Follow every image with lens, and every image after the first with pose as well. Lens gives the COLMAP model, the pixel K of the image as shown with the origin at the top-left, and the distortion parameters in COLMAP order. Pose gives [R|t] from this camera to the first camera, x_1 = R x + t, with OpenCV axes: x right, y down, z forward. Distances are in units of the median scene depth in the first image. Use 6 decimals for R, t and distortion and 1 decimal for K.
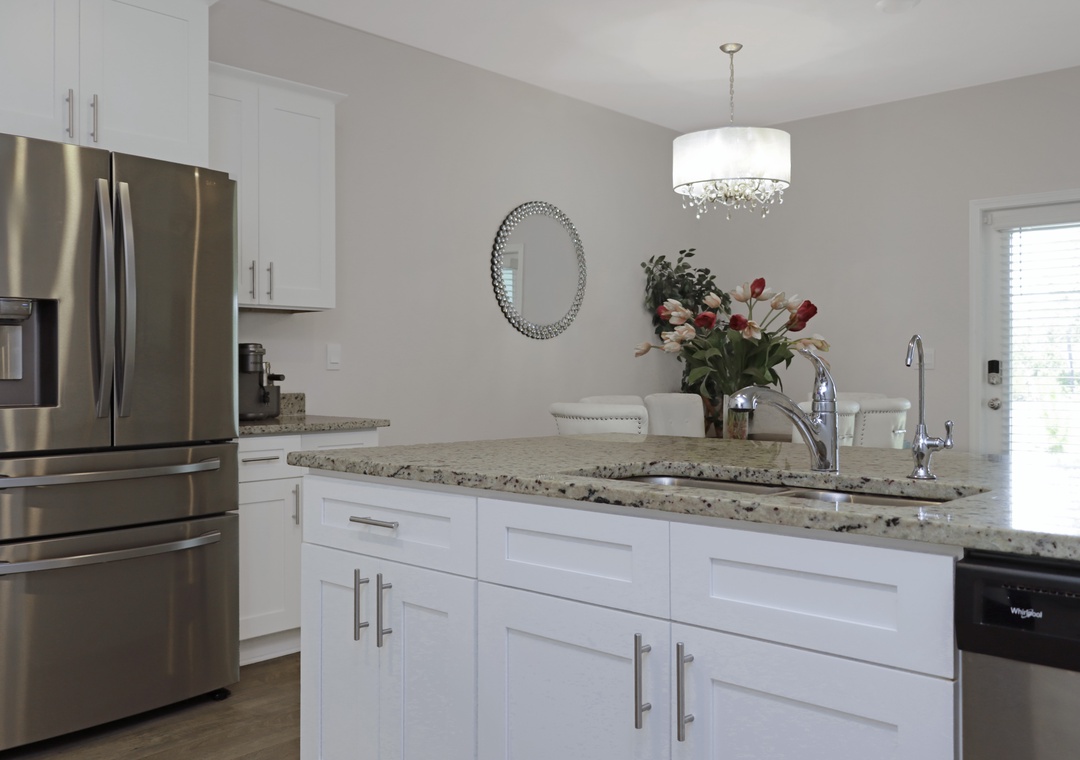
lens RADIAL K [[974.9, 0, 540.3], [0, 974.9, 341.2], [0, 0, 1]] dist [0.032512, -0.005699]
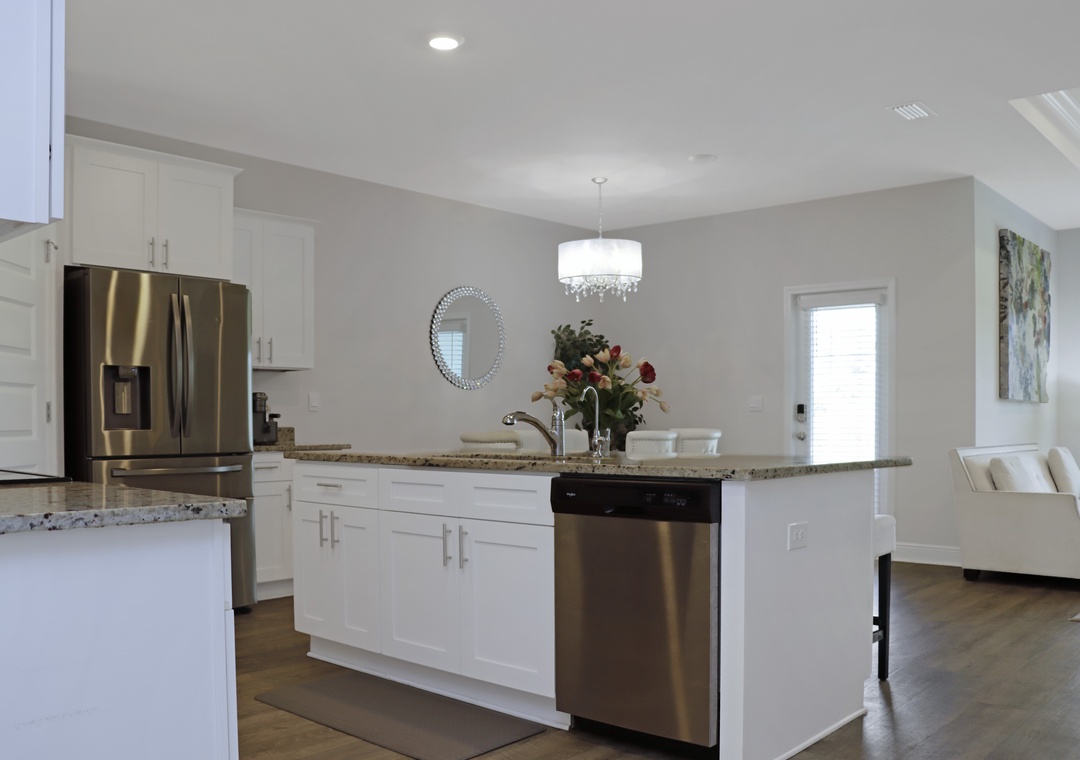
lens RADIAL K [[963.0, 0, 542.4], [0, 963.0, 419.4], [0, 0, 1]] dist [-0.125338, 0.003081]
pose [[0.999879, -0.002062, 0.015403, 0.112263], [0.001614, 0.999576, 0.029082, 0.001539], [-0.015457, -0.029054, 0.999458, -0.448492]]
